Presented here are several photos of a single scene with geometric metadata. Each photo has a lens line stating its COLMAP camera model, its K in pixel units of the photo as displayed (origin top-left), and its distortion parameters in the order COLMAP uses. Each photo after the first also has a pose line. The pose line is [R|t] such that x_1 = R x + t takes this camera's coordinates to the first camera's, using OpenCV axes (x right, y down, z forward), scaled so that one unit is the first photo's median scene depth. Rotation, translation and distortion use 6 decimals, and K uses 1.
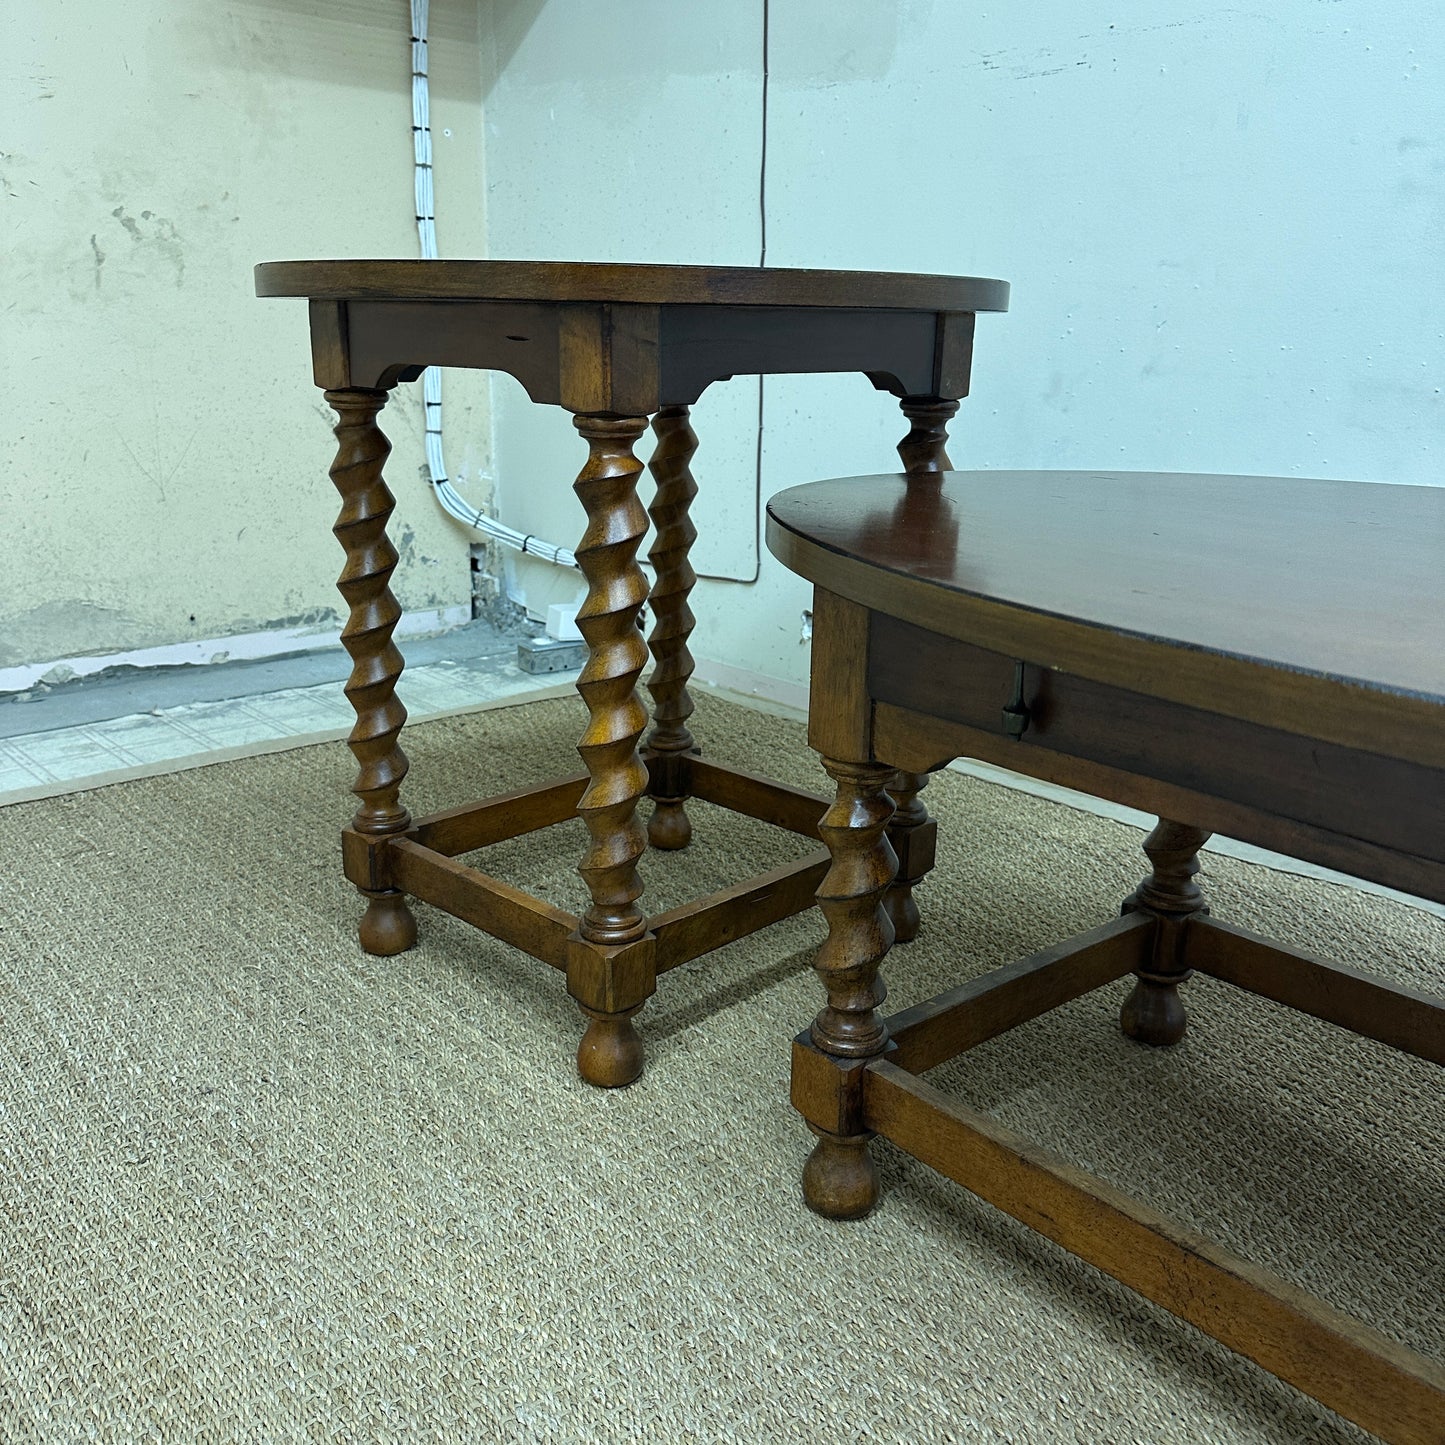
lens RADIAL K [[1376.7, 0, 727.2], [0, 1376.7, 706.9], [0, 0, 1]] dist [0.099702, -0.150904]
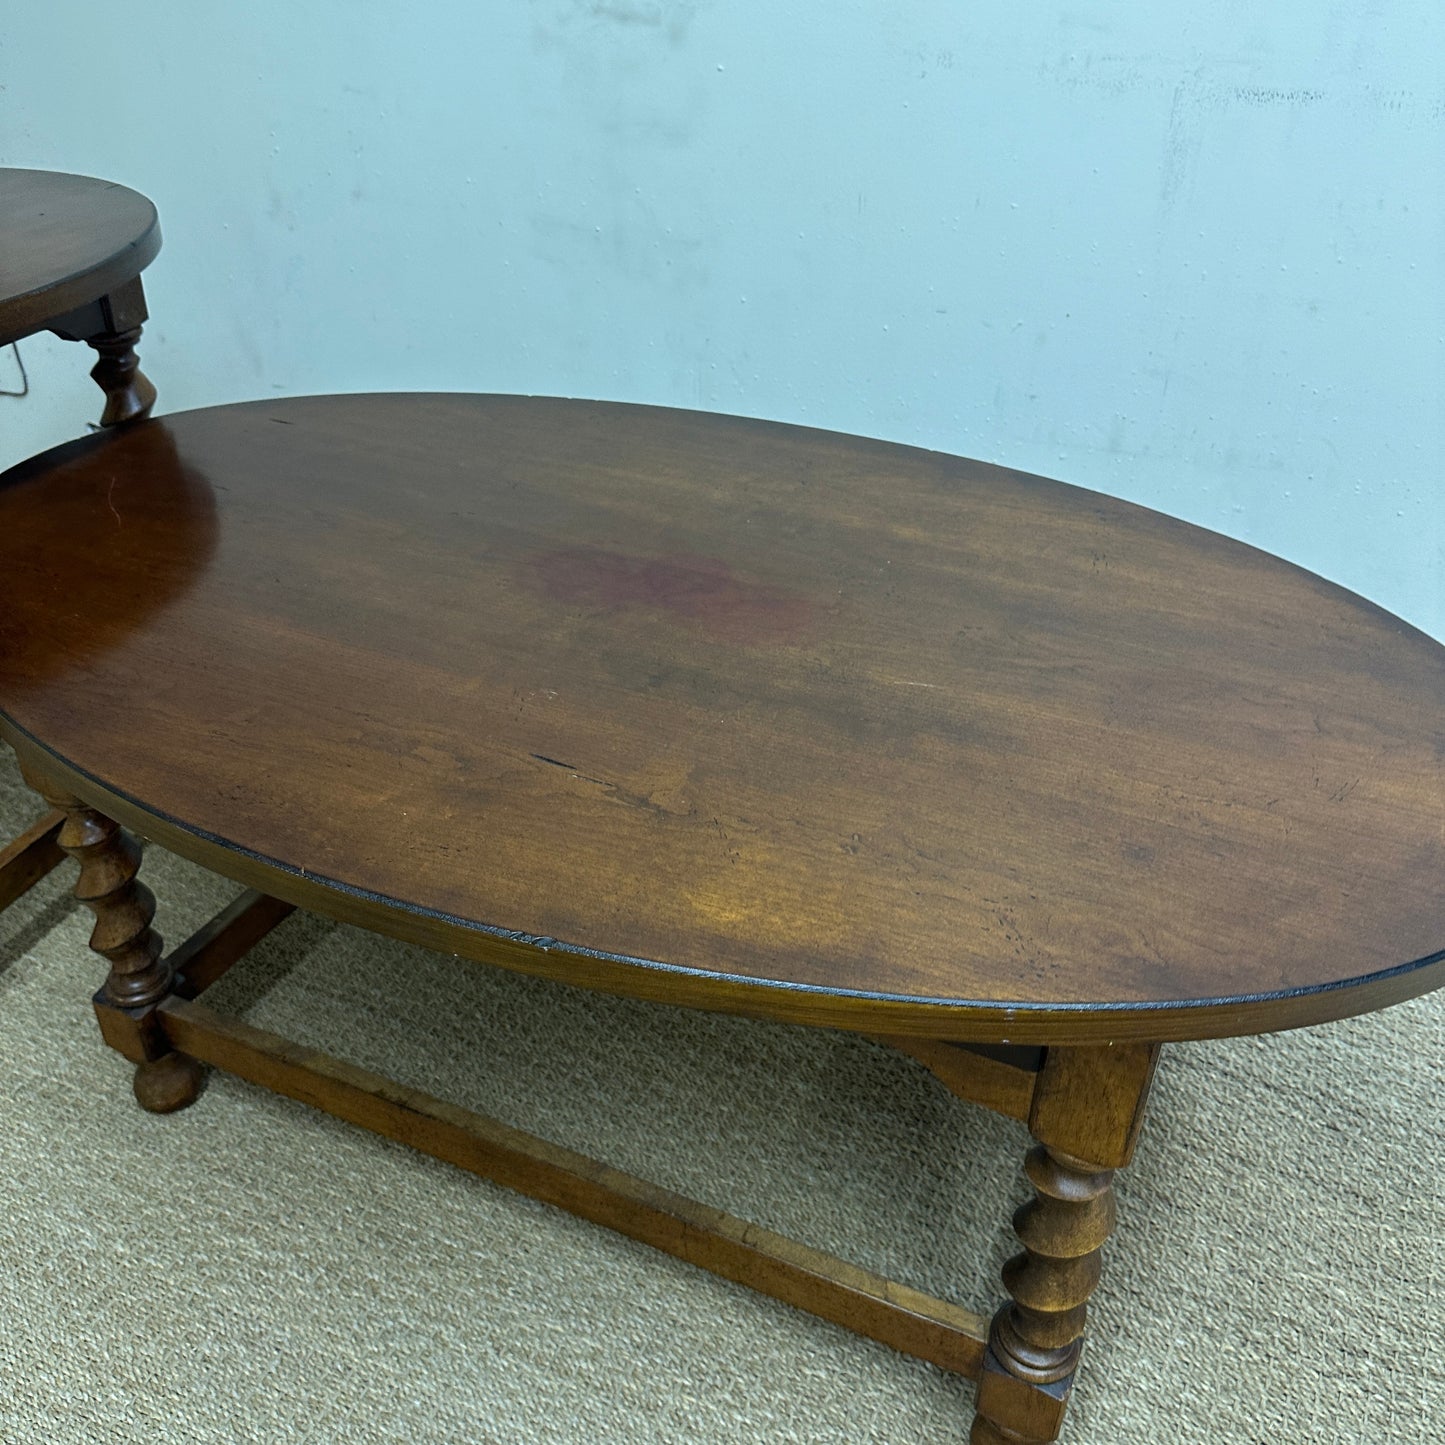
lens RADIAL K [[1356.4, 0, 734.7], [0, 1356.4, 722.0], [0, 0, 1]] dist [0.121552, -0.229419]
pose [[0.909581, -0.230744, 0.345572, 0.189430], [0.114585, 0.938686, 0.325176, -0.289634], [-0.399416, -0.256177, 0.880250, -0.179924]]
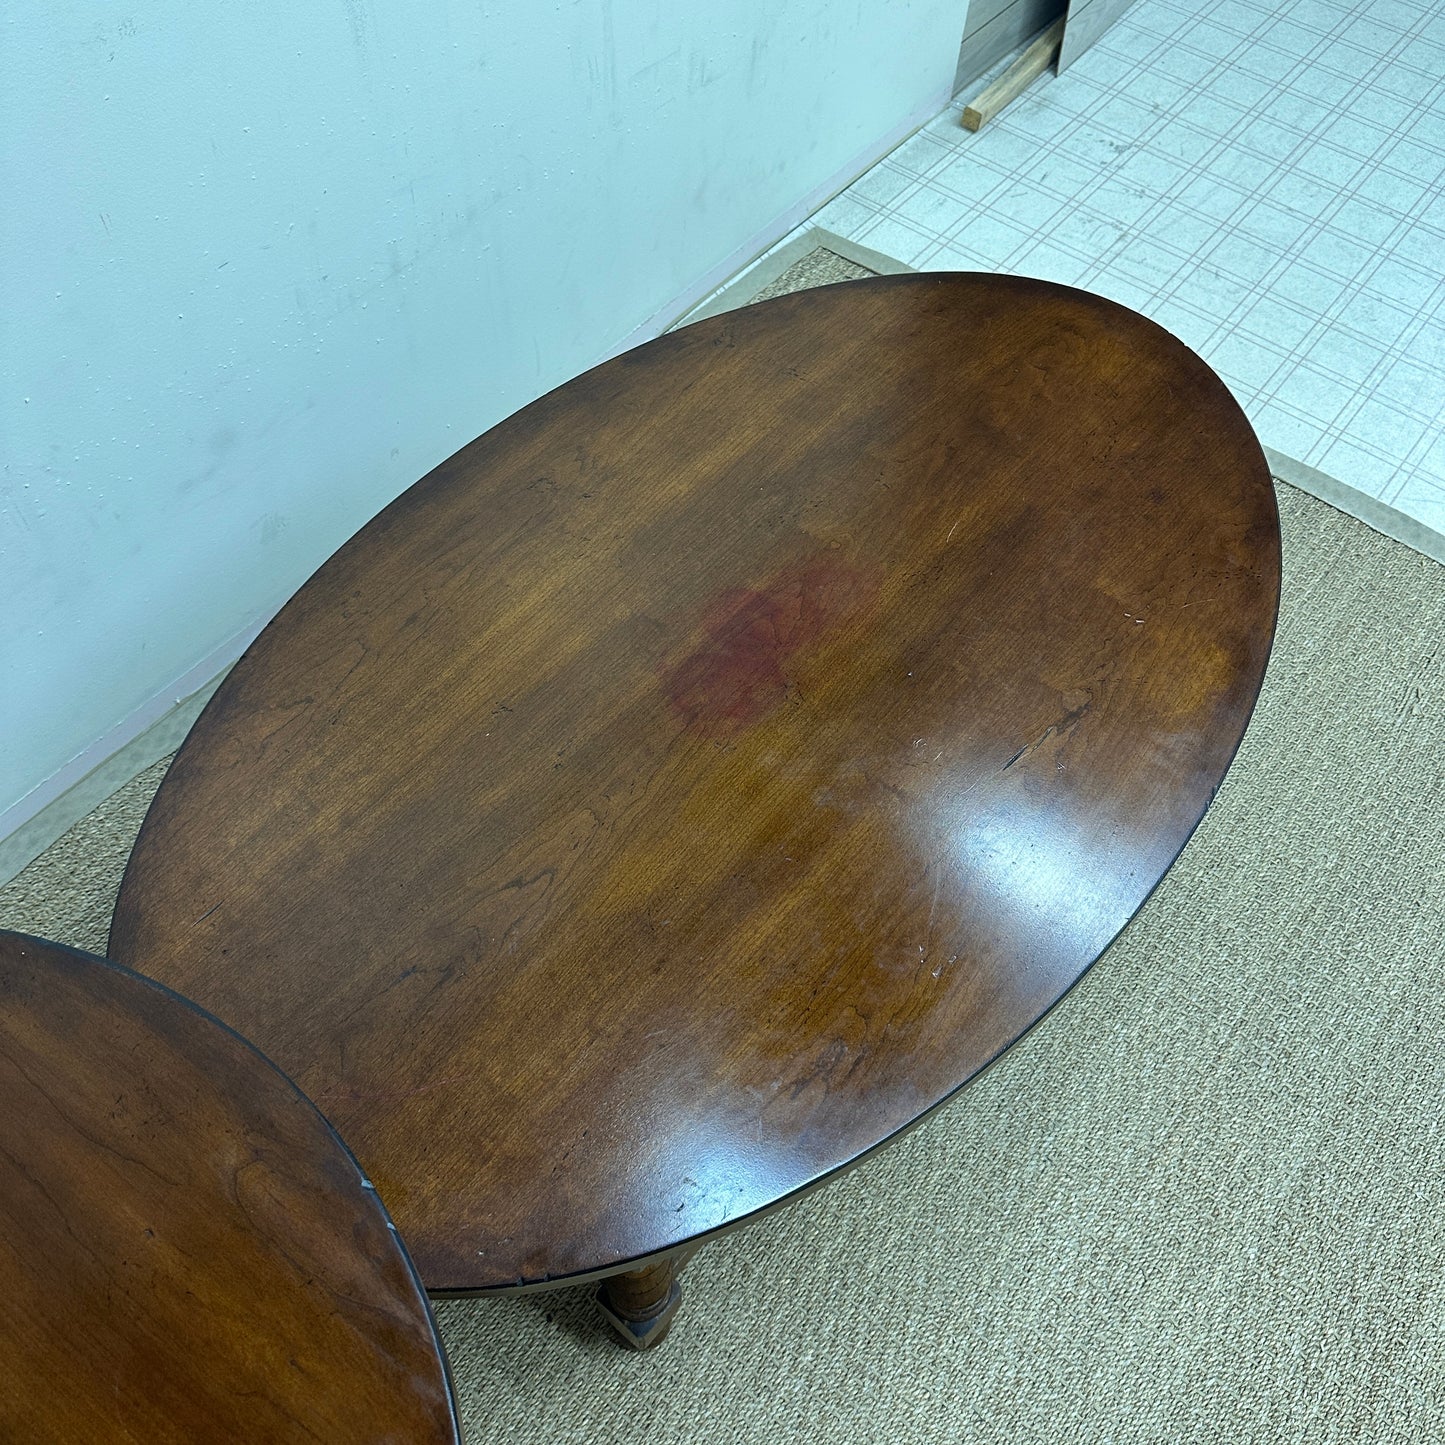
lens RADIAL K [[1356.4, 0, 734.7], [0, 1356.4, 722.0], [0, 0, 1]] dist [0.121552, -0.229419]
pose [[-0.154213, -0.826284, 0.541731, -0.163405], [0.222754, 0.505098, 0.833820, -0.980642], [-0.962600, 0.249259, 0.106165, 0.639355]]
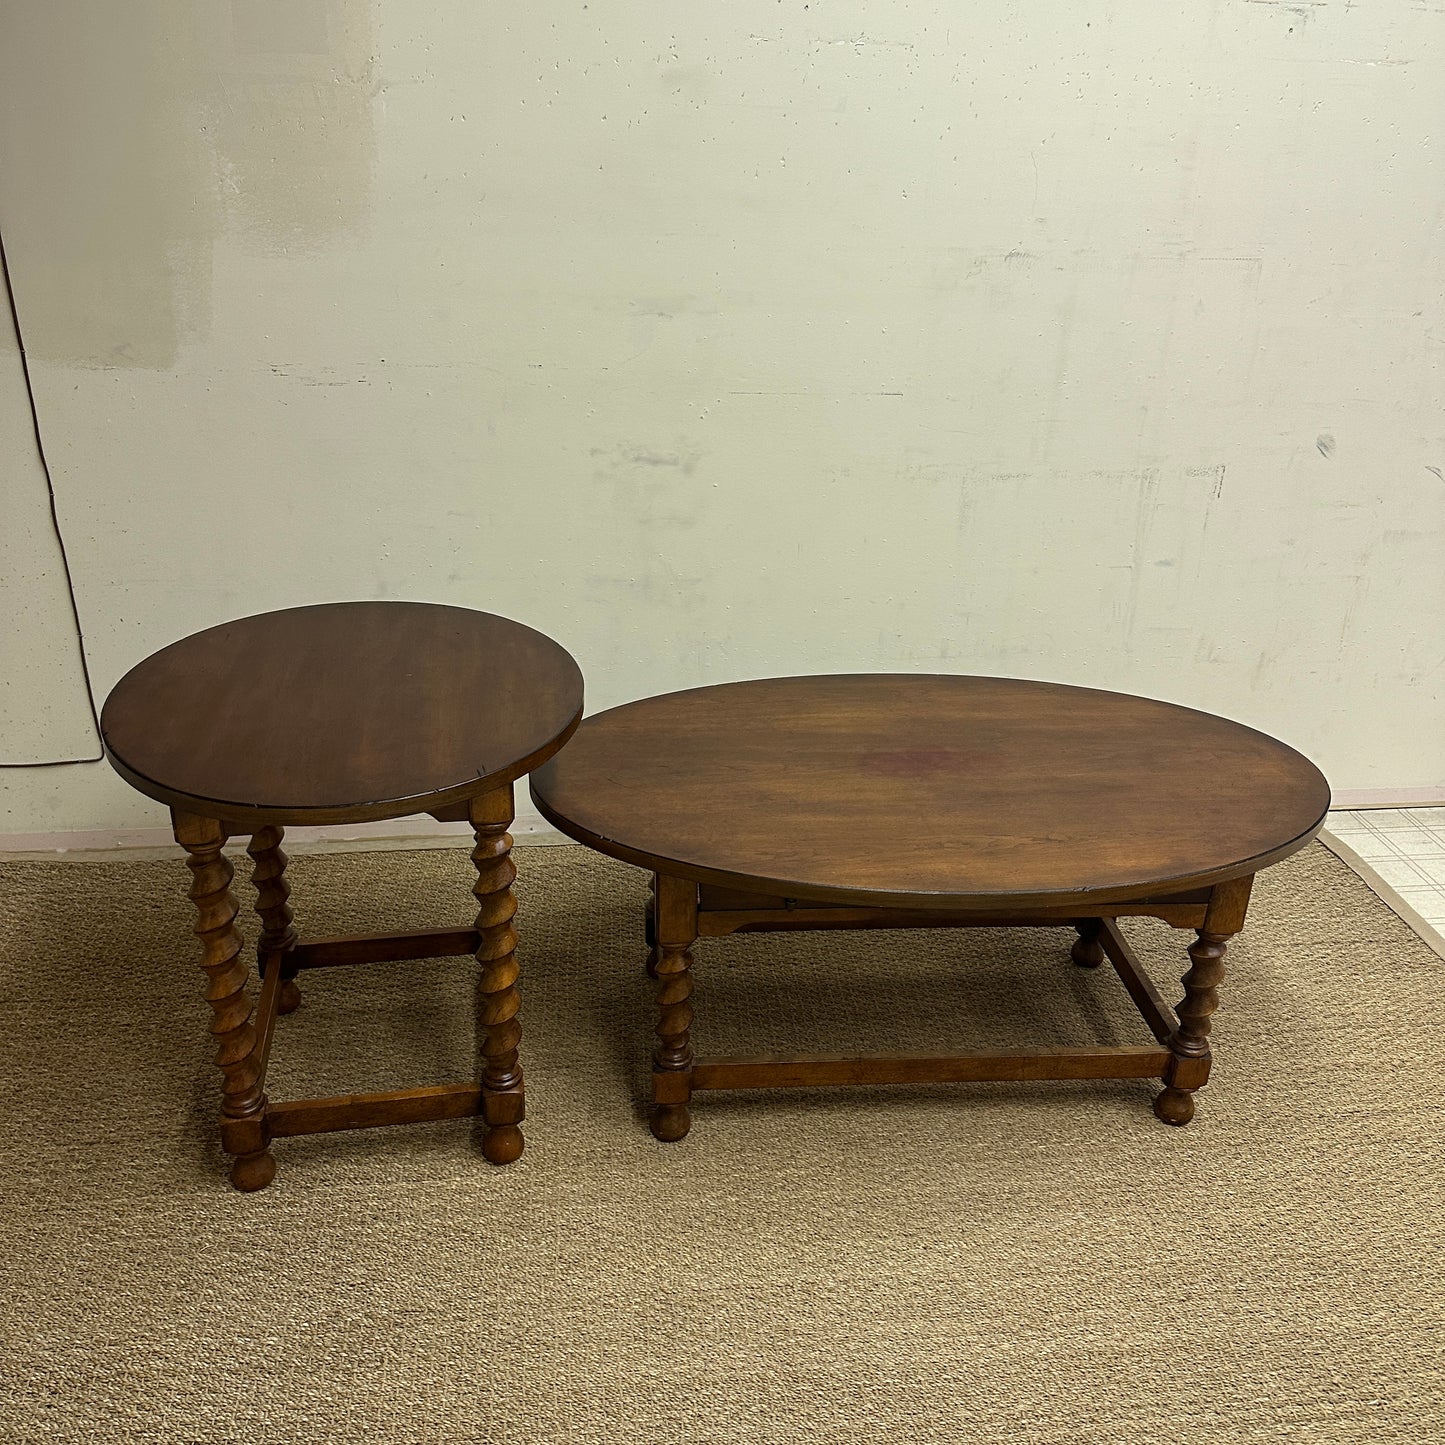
lens RADIAL K [[1341.3, 0, 736.9], [0, 1341.3, 733.3], [0, 0, 1]] dist [0.186190, -0.373810]
pose [[0.580897, -0.343062, 0.738151, -1.122184], [0.196381, 0.939125, 0.281921, -0.727244], [-0.789932, -0.018808, 0.612906, -0.278216]]
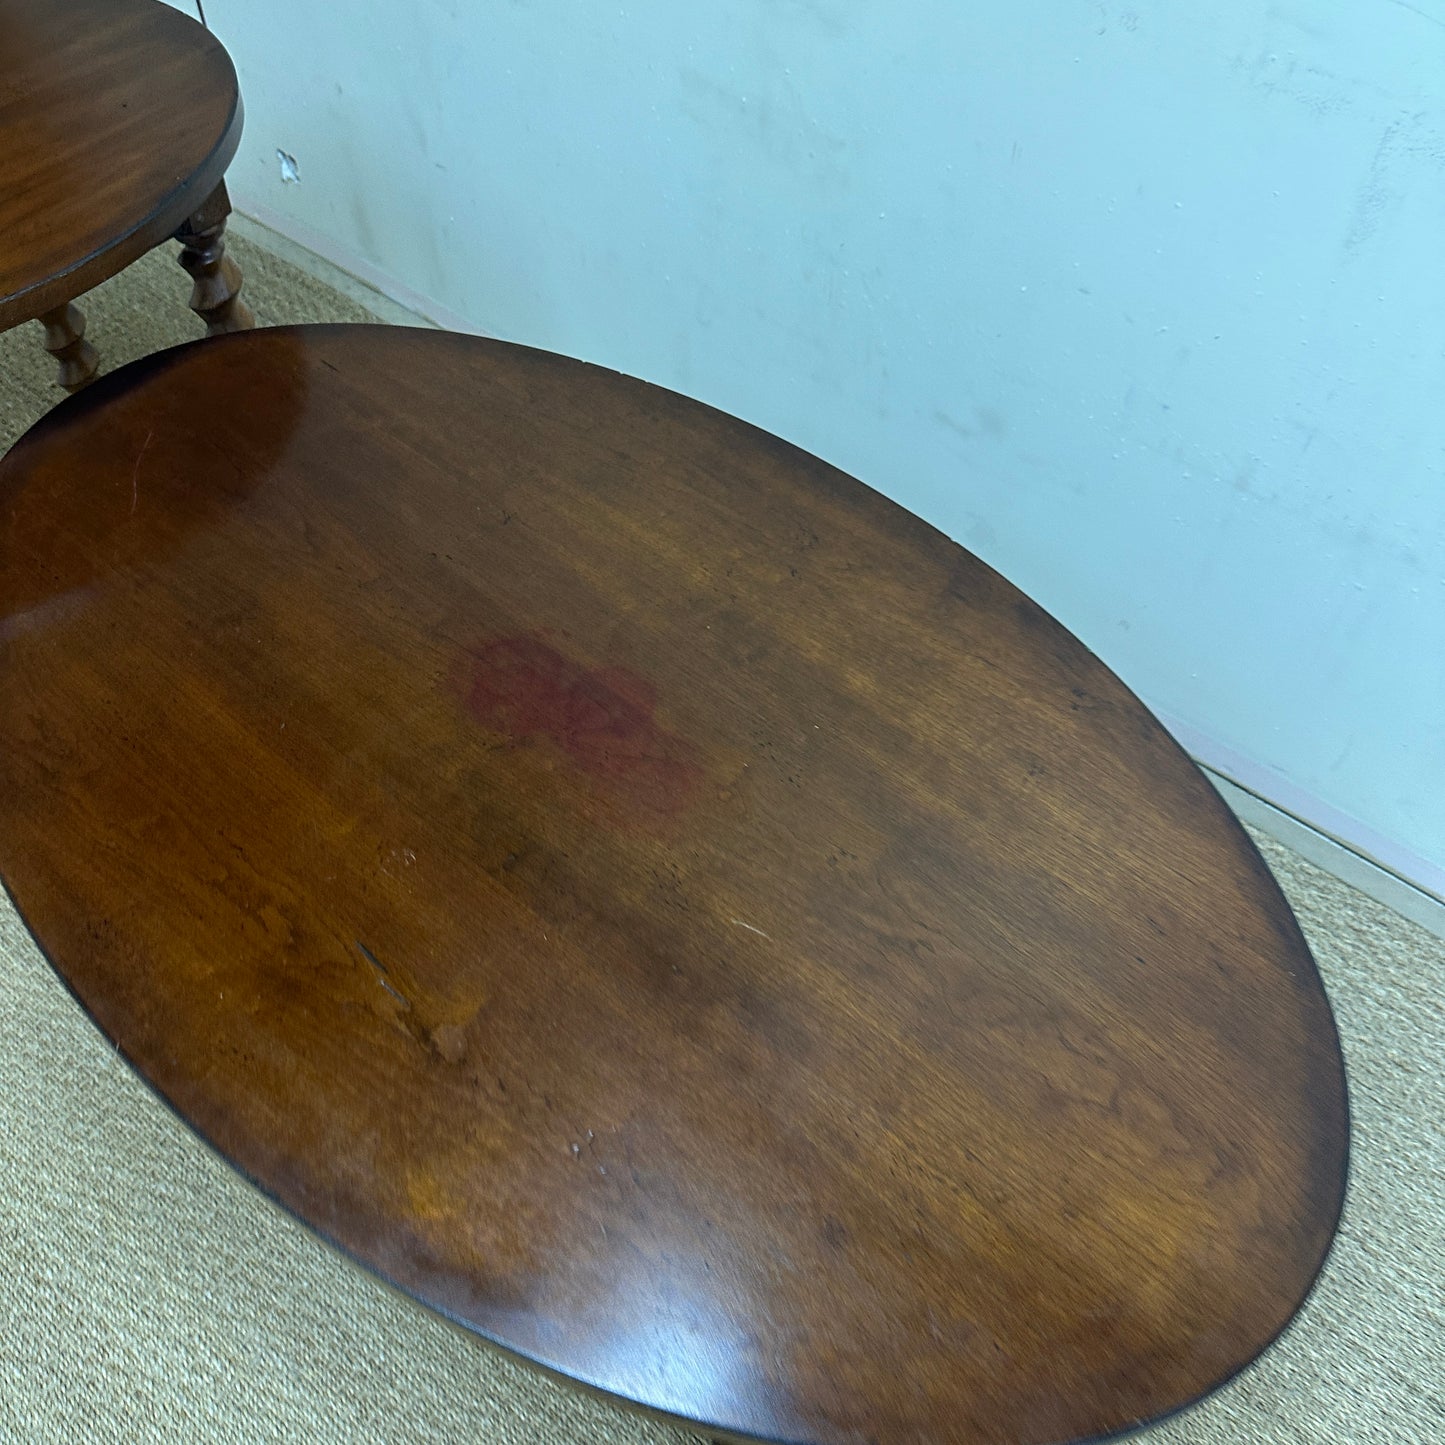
lens RADIAL K [[1343.8, 0, 725.8], [0, 1343.8, 726.0], [0, 0, 1]] dist [0.137054, -0.254813]
pose [[0.991142, -0.098498, 0.089087, 0.517967], [0.027362, 0.807840, 0.588766, -0.635770], [-0.129960, -0.581113, 0.803379, -0.080159]]
